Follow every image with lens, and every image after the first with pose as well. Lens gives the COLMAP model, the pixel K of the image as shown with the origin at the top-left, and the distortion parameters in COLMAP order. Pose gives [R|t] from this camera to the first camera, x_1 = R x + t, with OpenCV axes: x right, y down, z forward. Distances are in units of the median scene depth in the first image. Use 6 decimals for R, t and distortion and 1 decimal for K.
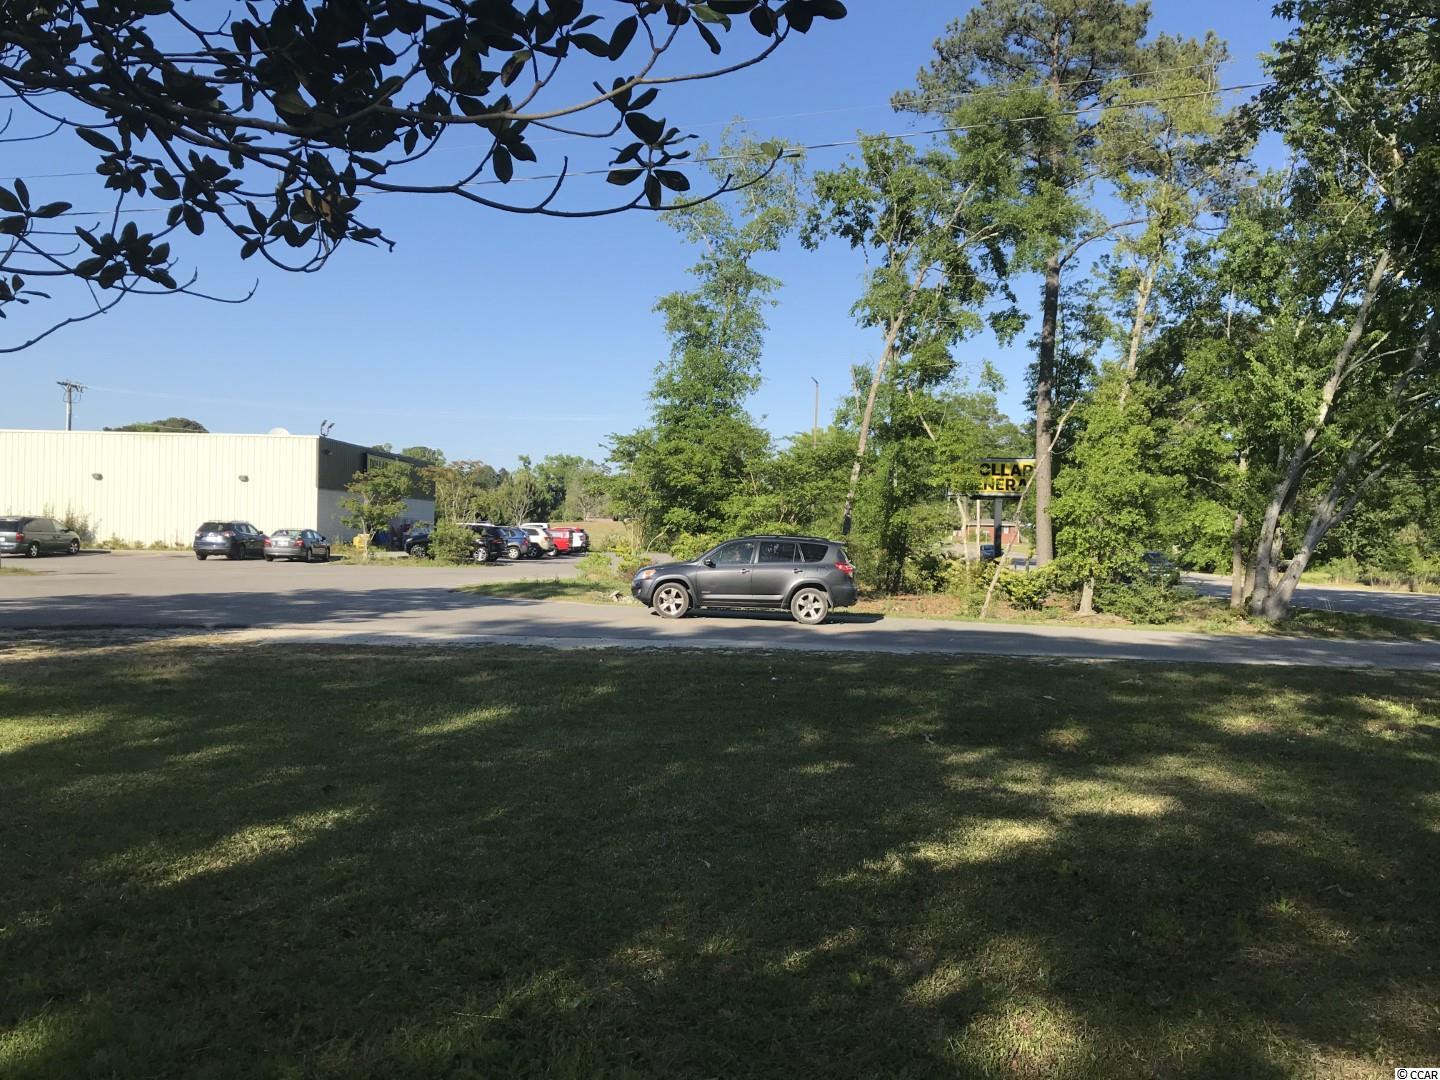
lens RADIAL K [[1184.6, 0, 720.0], [0, 1184.6, 540.0], [0, 0, 1]] dist [-0.012825, 0.060609]
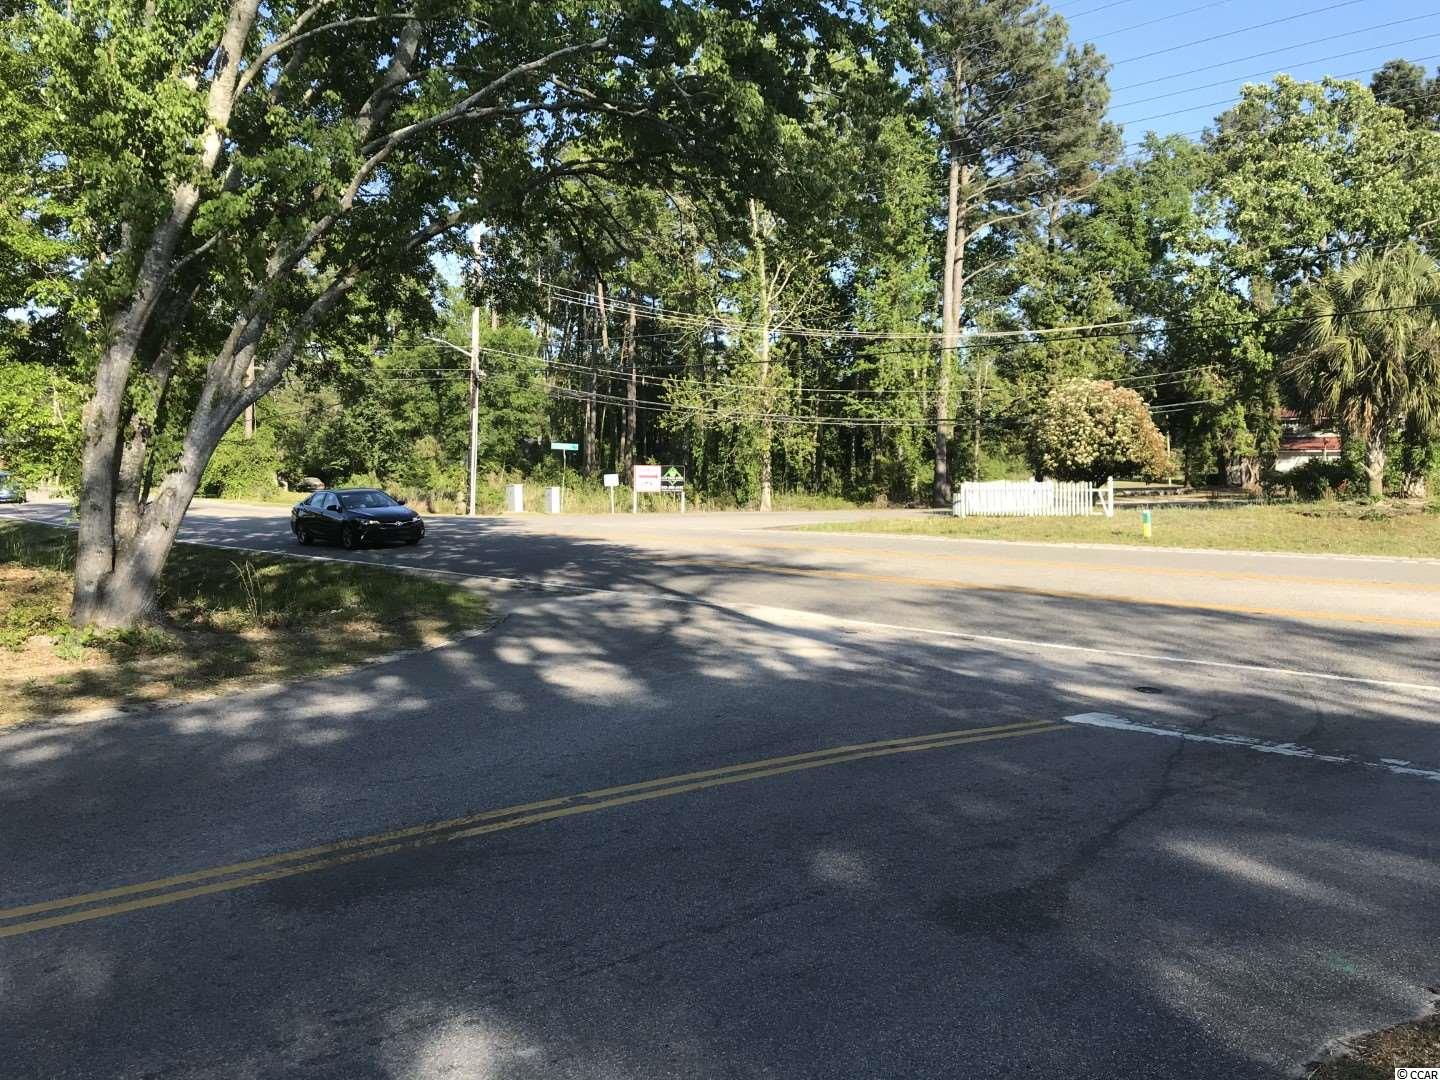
lens RADIAL K [[1190.9, 0, 720.0], [0, 1190.9, 540.0], [0, 0, 1]] dist [-0.007162, -0.000158]
pose [[0.722574, -0.066660, 0.688072, 0.306954], [0.020208, 0.996951, 0.075363, 0.007828], [-0.690998, -0.040551, 0.721718, 0.502962]]
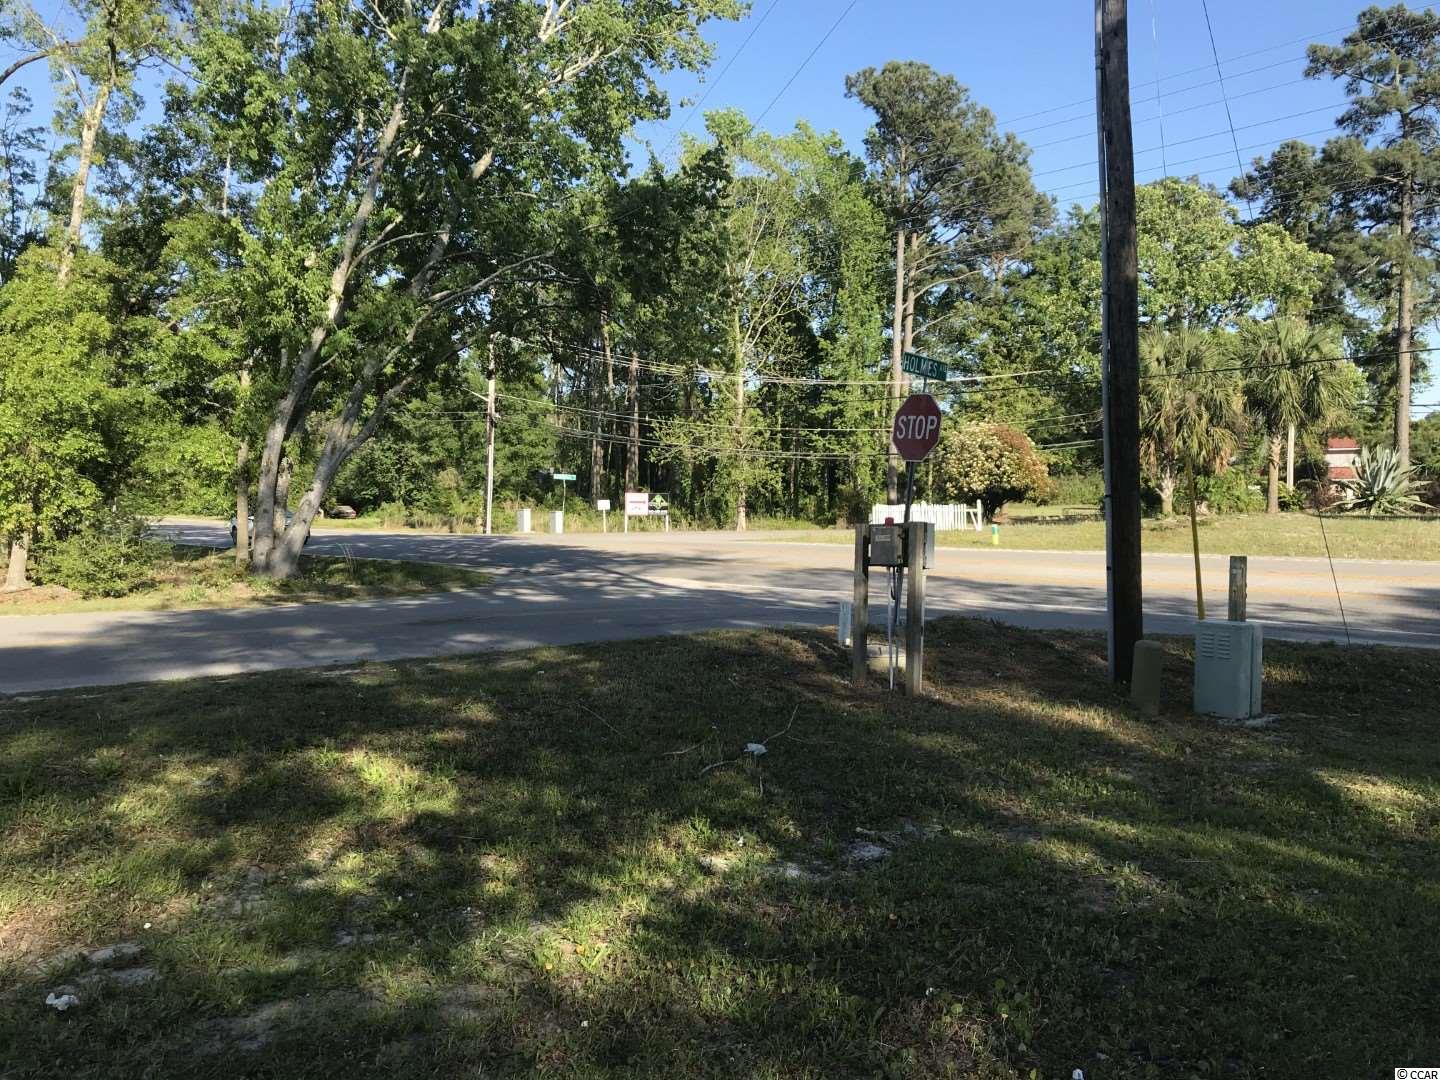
lens RADIAL K [[1190.9, 0, 720.0], [0, 1190.9, 540.0], [0, 0, 1]] dist [-0.007162, -0.000158]
pose [[0.733718, -0.049481, 0.677650, 0.147621], [0.021688, 0.998542, 0.049429, 0.010560], [-0.679108, -0.021571, 0.733721, 0.234391]]
